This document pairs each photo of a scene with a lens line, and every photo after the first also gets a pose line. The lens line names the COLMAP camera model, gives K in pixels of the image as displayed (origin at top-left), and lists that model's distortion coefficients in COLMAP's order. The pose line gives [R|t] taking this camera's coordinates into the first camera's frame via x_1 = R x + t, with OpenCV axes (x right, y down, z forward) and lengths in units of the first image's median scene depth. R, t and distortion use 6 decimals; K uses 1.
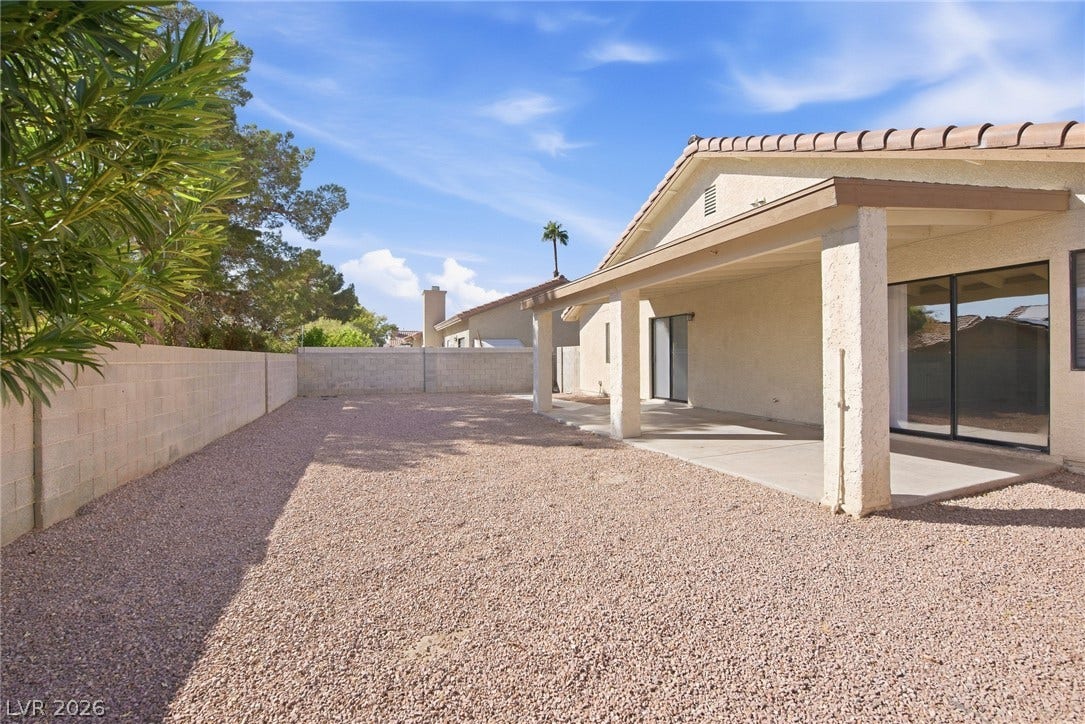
lens RADIAL K [[453.0, 0, 539.5], [0, 453.0, 360.1], [0, 0, 1]] dist [-0.016463, -0.003323]
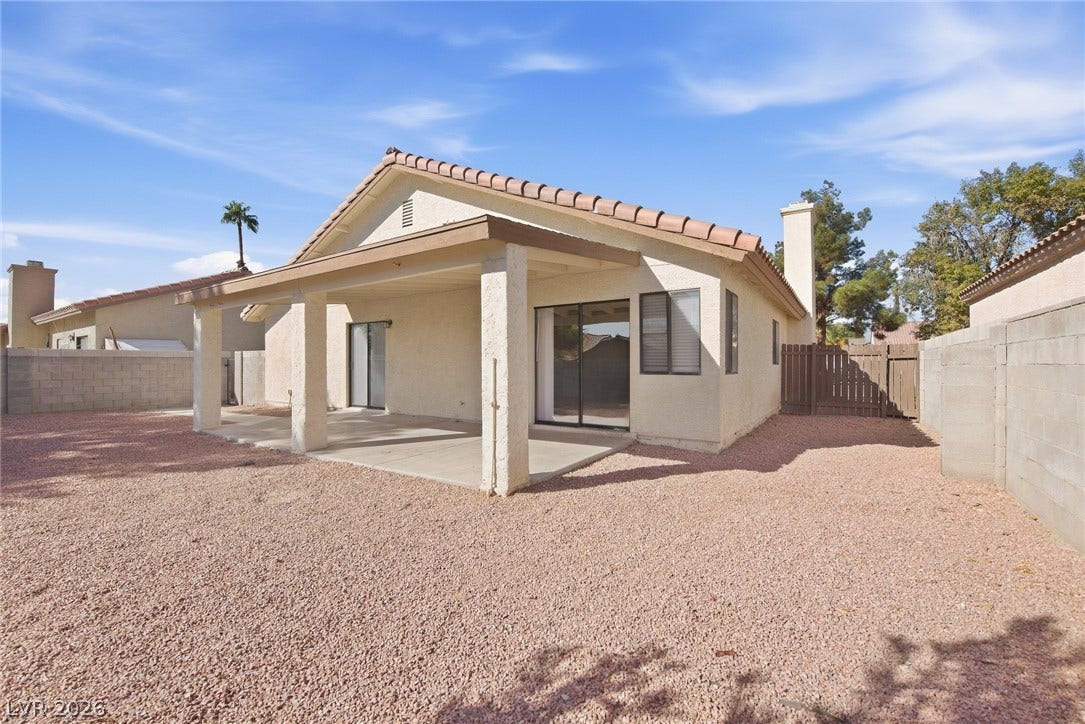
lens RADIAL K [[453.0, 0, 539.5], [0, 453.0, 360.1], [0, 0, 1]] dist [-0.016463, -0.003323]
pose [[0.813190, 0.008006, 0.581943, 0.059430], [-0.000031, 0.999906, -0.013712, -0.002745], [-0.581998, 0.011132, 0.813114, -0.051140]]
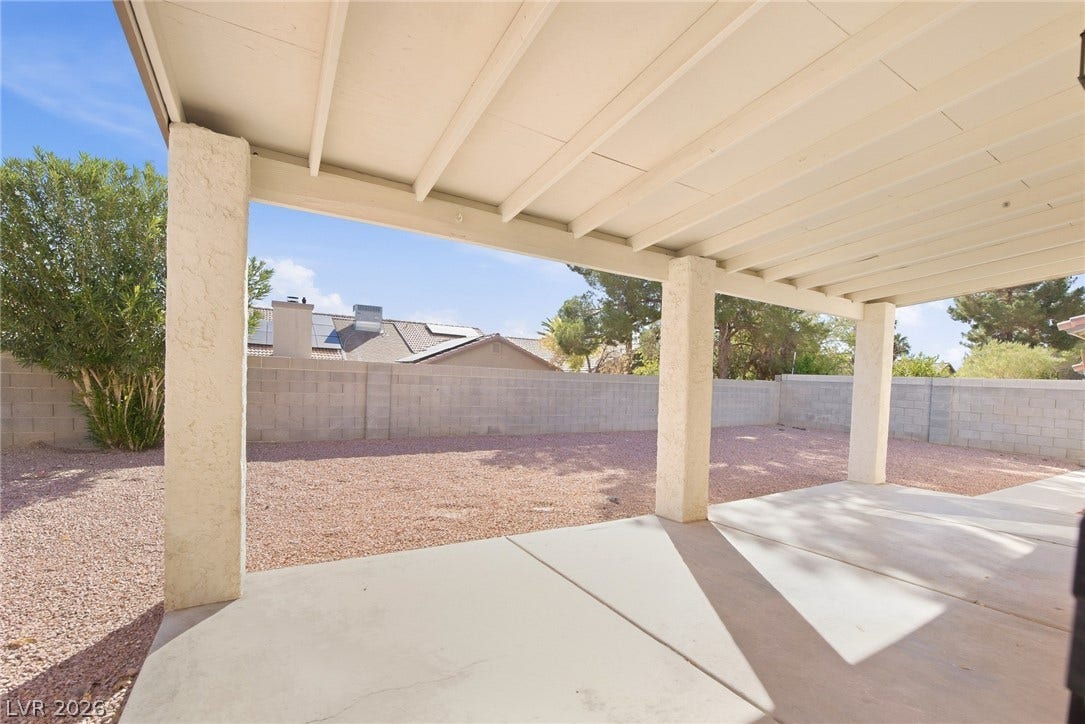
lens RADIAL K [[455.2, 0, 547.9], [0, 455.2, 363.3], [0, 0, 1]] dist [-0.001843, -0.000053]
pose [[0.191283, -0.012536, -0.981455, 1.379967], [-0.044793, 0.998765, -0.021488, -0.034988], [0.980512, 0.048073, 0.190485, 1.263733]]
